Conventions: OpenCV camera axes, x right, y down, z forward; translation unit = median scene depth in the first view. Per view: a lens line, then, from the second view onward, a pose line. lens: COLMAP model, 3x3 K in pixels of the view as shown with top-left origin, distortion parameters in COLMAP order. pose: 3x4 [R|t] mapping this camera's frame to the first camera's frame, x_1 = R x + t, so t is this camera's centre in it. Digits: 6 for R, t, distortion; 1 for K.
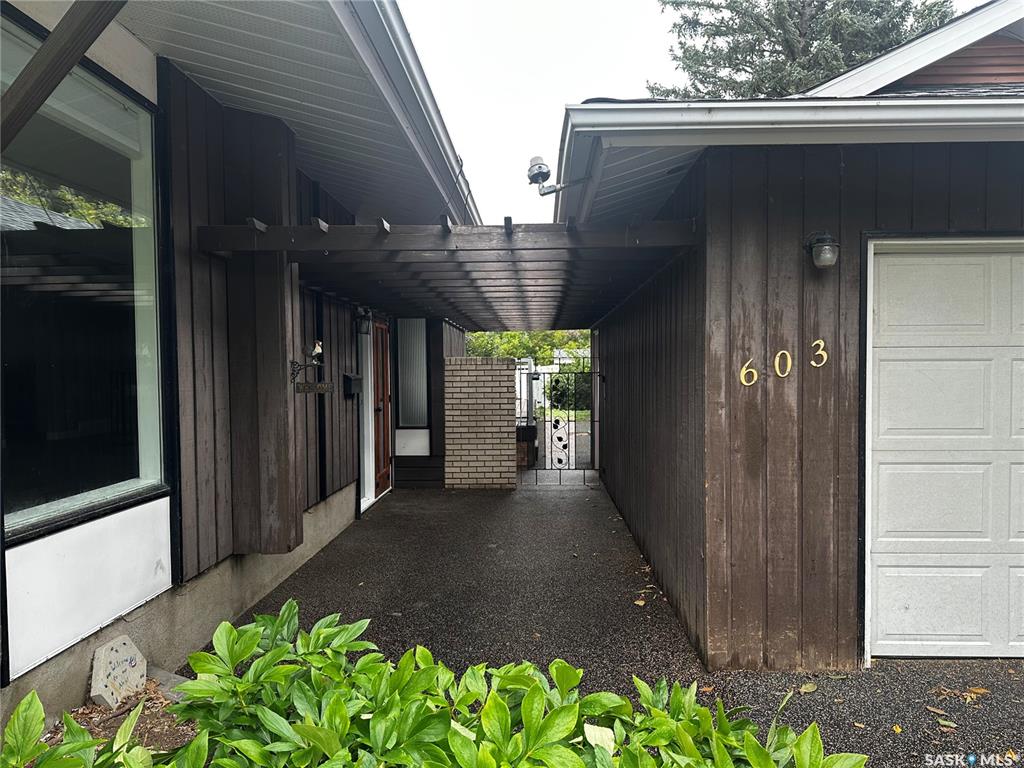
lens RADIAL K [[692.3, 0, 512.0], [0, 692.3, 384.0], [0, 0, 1]] dist [0.071583, -0.000269]
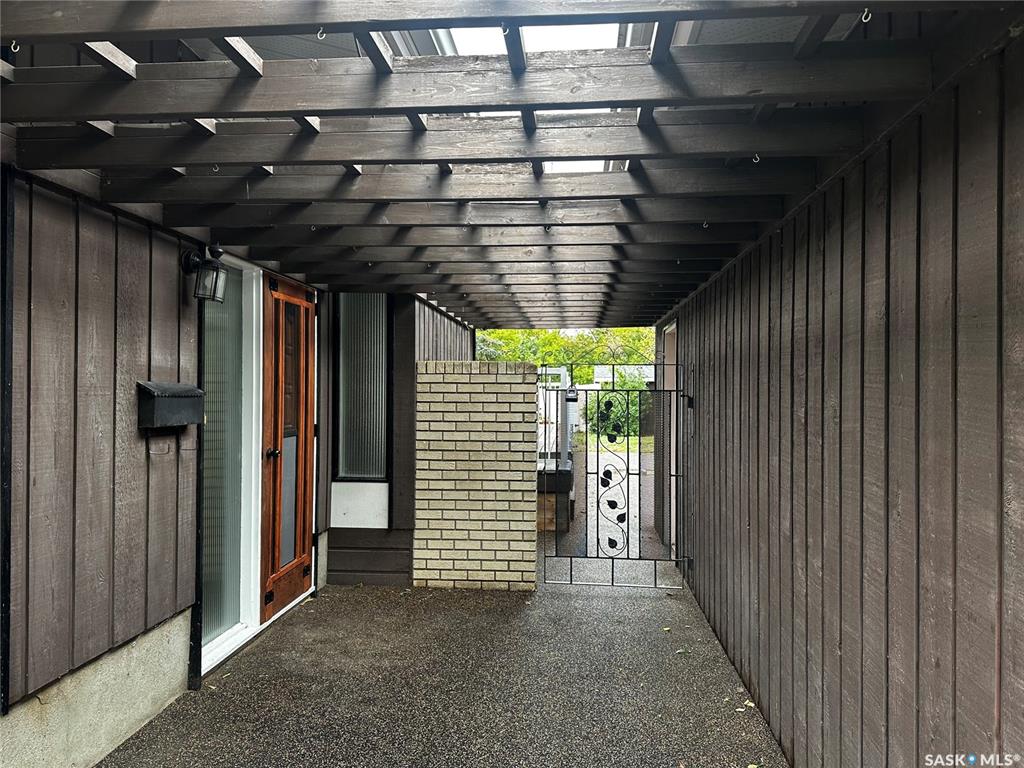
lens RADIAL K [[692.3, 0, 512.0], [0, 692.3, 384.0], [0, 0, 1]] dist [0.071583, -0.000269]
pose [[0.998414, 0.014783, -0.054327, 0.015472], [-0.016230, 0.999523, -0.026291, -0.004562], [0.053912, 0.027131, 0.998177, 0.417003]]
